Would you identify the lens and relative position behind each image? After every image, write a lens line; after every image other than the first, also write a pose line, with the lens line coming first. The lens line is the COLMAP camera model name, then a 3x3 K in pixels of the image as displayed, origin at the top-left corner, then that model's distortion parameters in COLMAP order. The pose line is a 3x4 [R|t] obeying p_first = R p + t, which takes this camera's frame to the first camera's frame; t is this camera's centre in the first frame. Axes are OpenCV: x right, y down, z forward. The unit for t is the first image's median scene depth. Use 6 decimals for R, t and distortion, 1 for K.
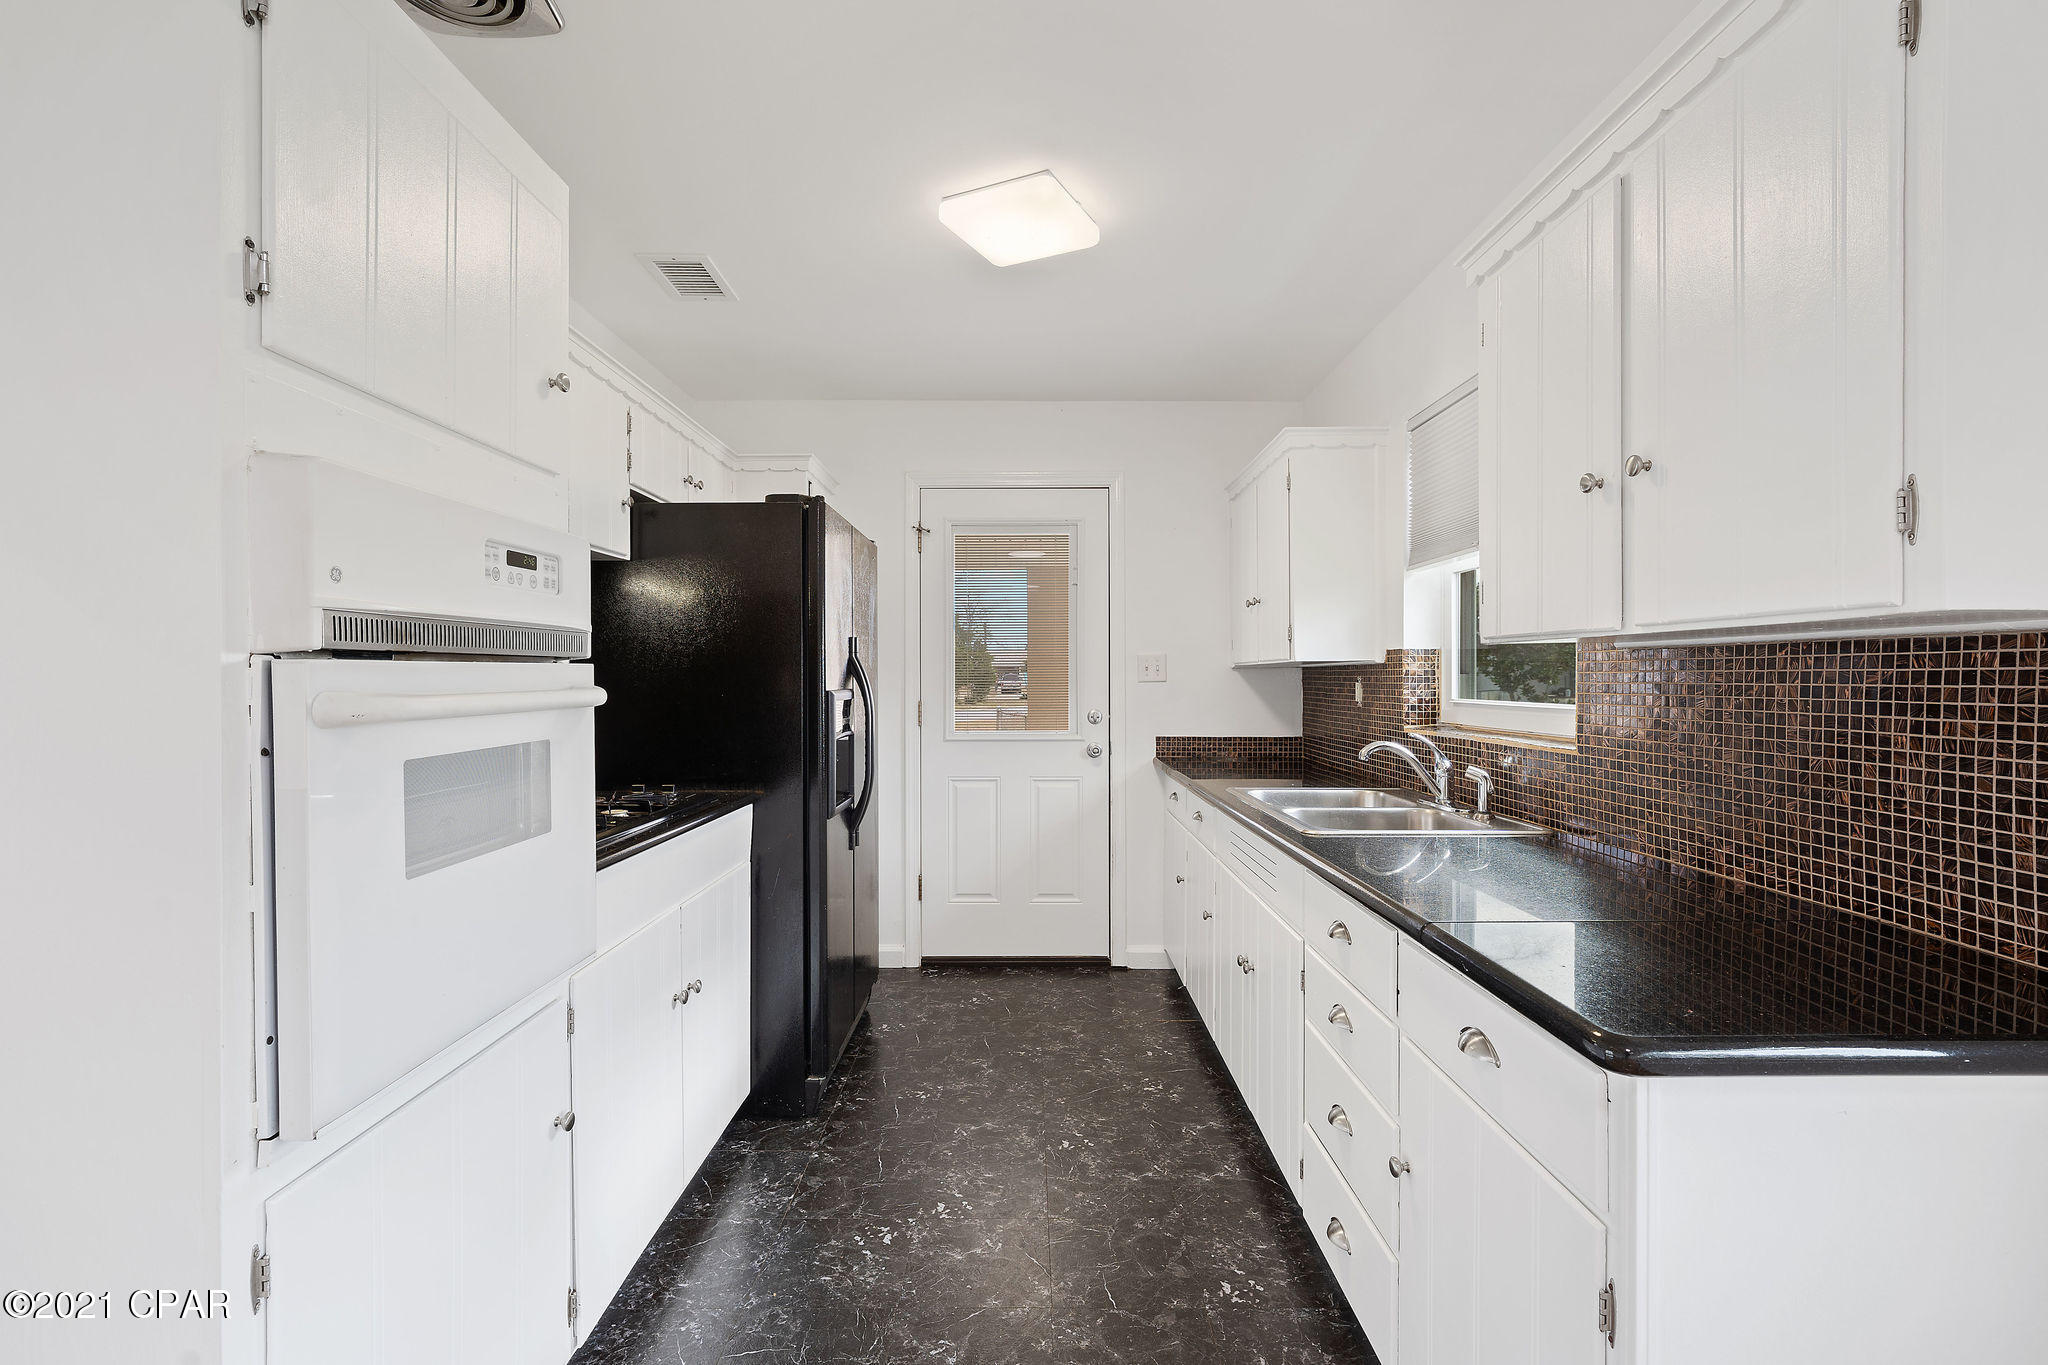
lens RADIAL K [[847.5, 0, 1031.4], [0, 847.5, 675.6], [0, 0, 1]] dist [-0.004484, 0.000741]
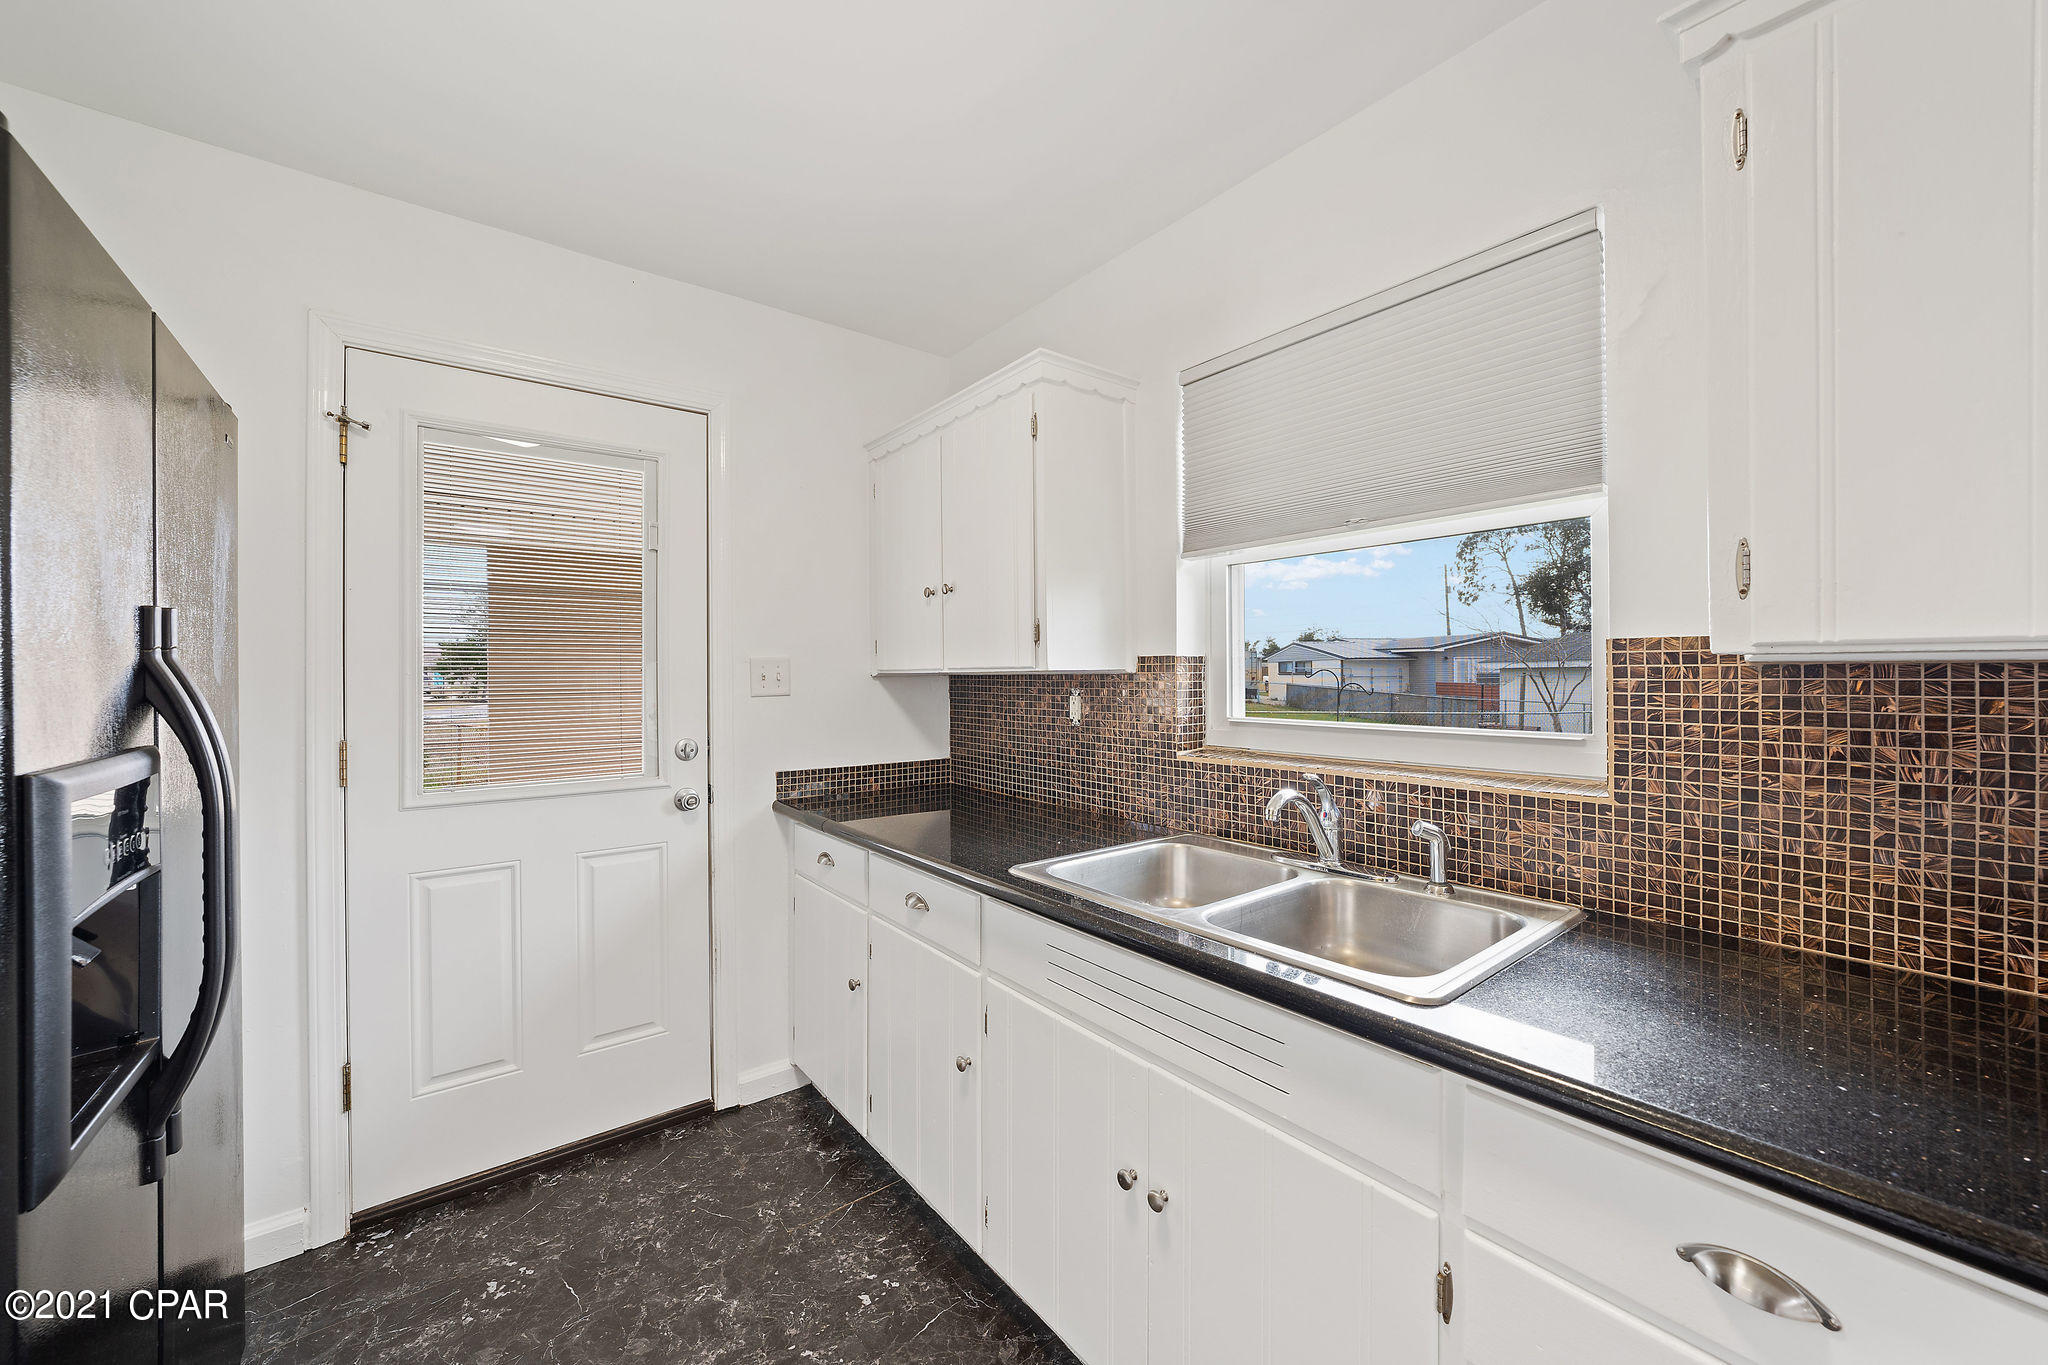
lens RADIAL K [[760.5, 0, 1030.8], [0, 760.5, 672.8], [0, 0, 1]] dist [-0.016466, 0.001382]
pose [[0.796482, -0.001032, 0.604661, -0.105502], [0.003713, 0.999988, -0.003184, -0.014093], [-0.604651, 0.004781, 0.796476, 0.524747]]
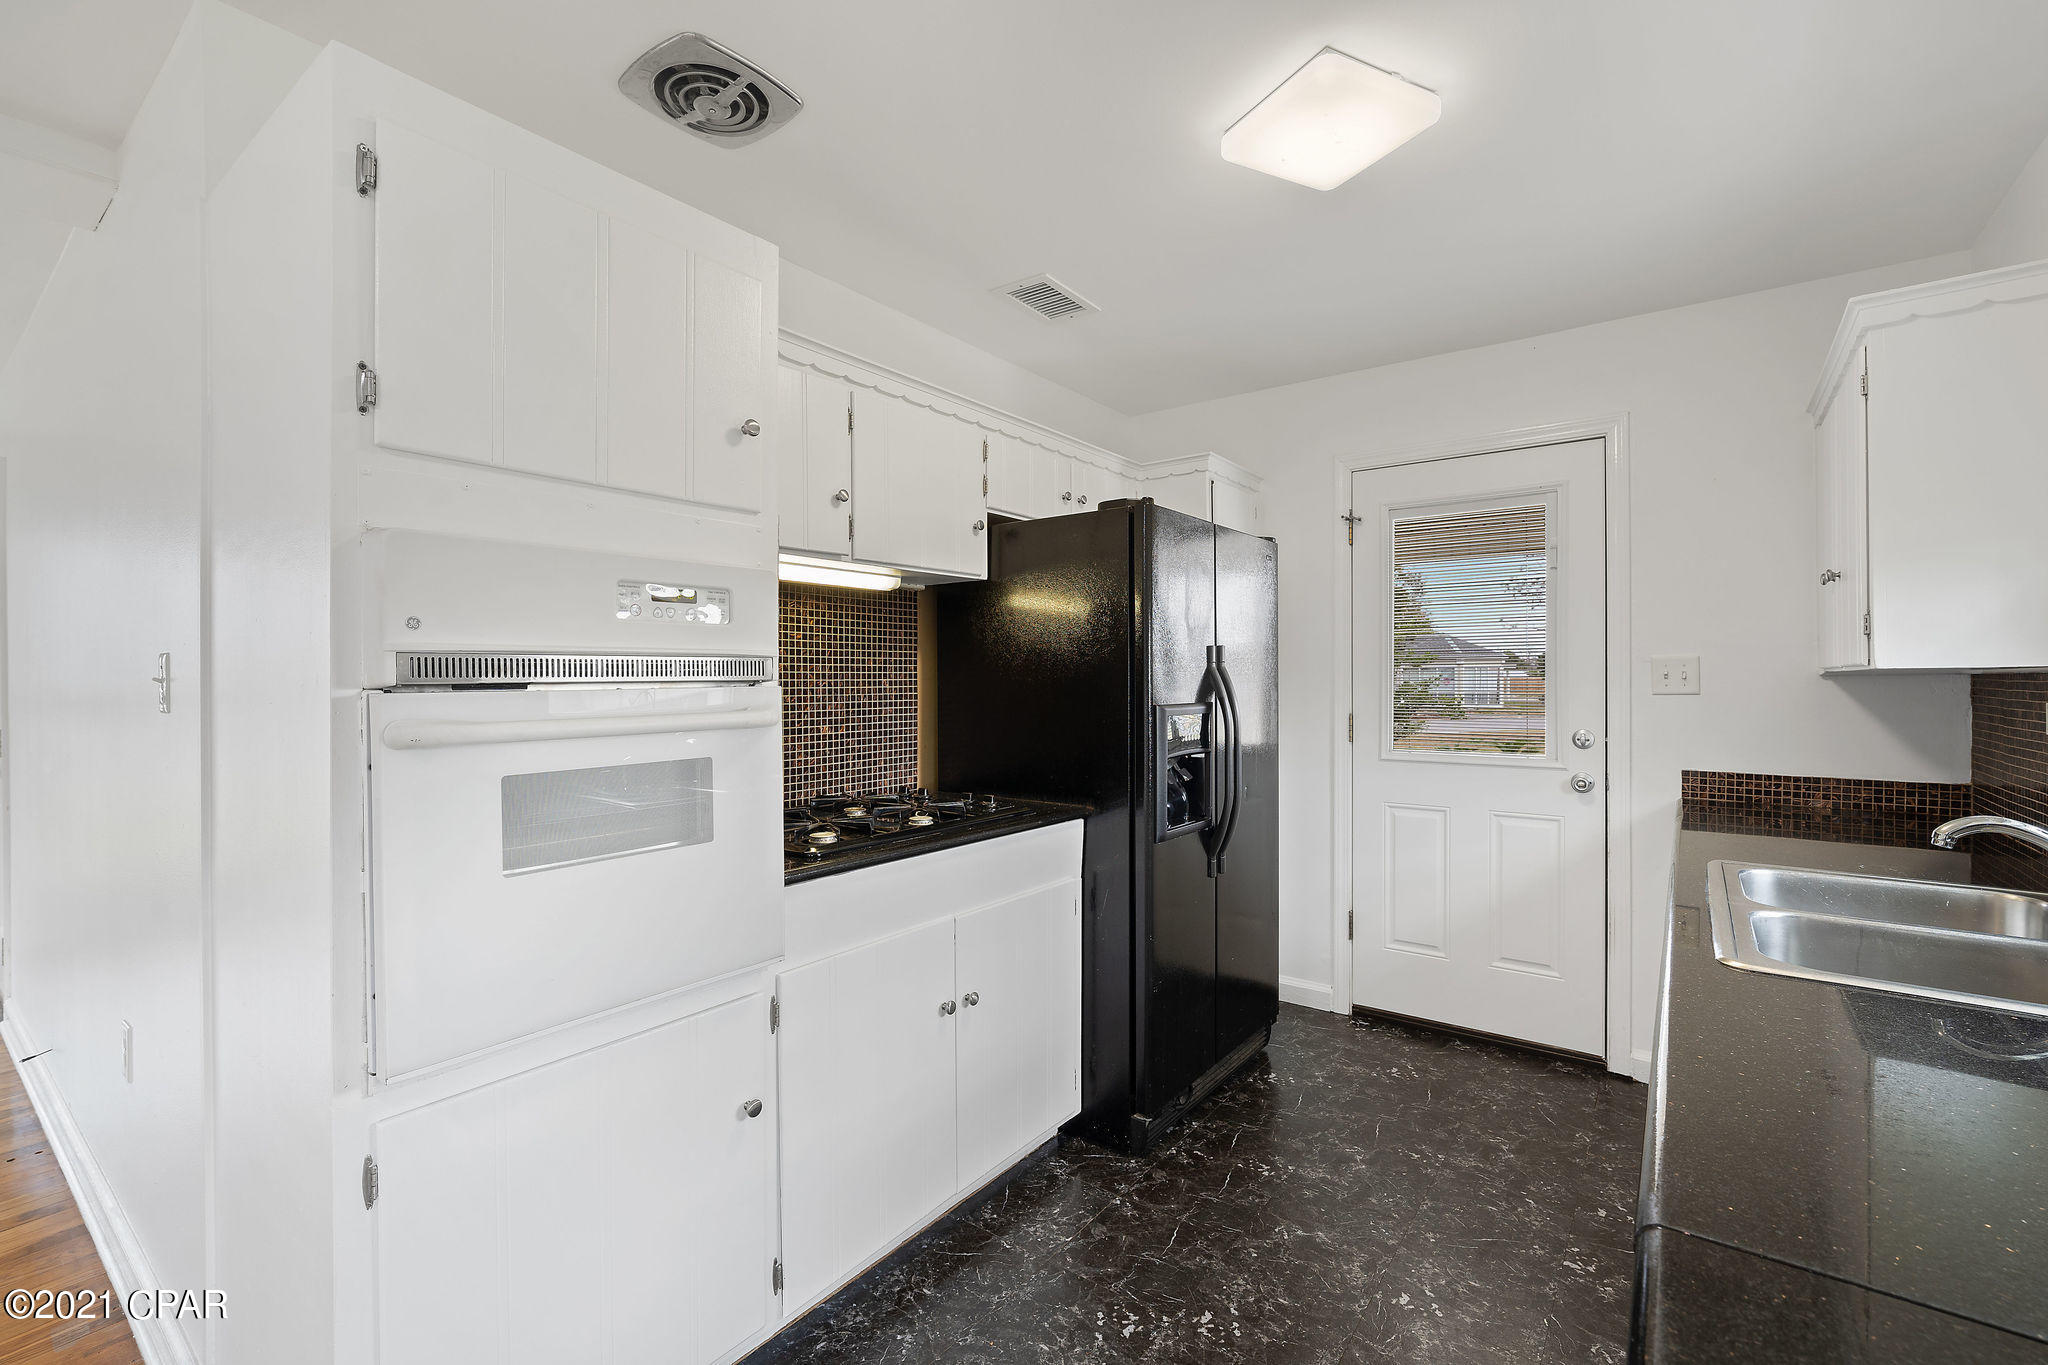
lens RADIAL K [[847.5, 0, 1074.5], [0, 847.5, 676.3], [0, 0, 1]] dist [-0.004484, 0.000741]
pose [[0.821362, -0.000186, -0.570407, 0.197051], [0.000551, 1.000000, 0.000467, -0.013148], [0.570407, -0.000698, 0.821362, 0.164795]]
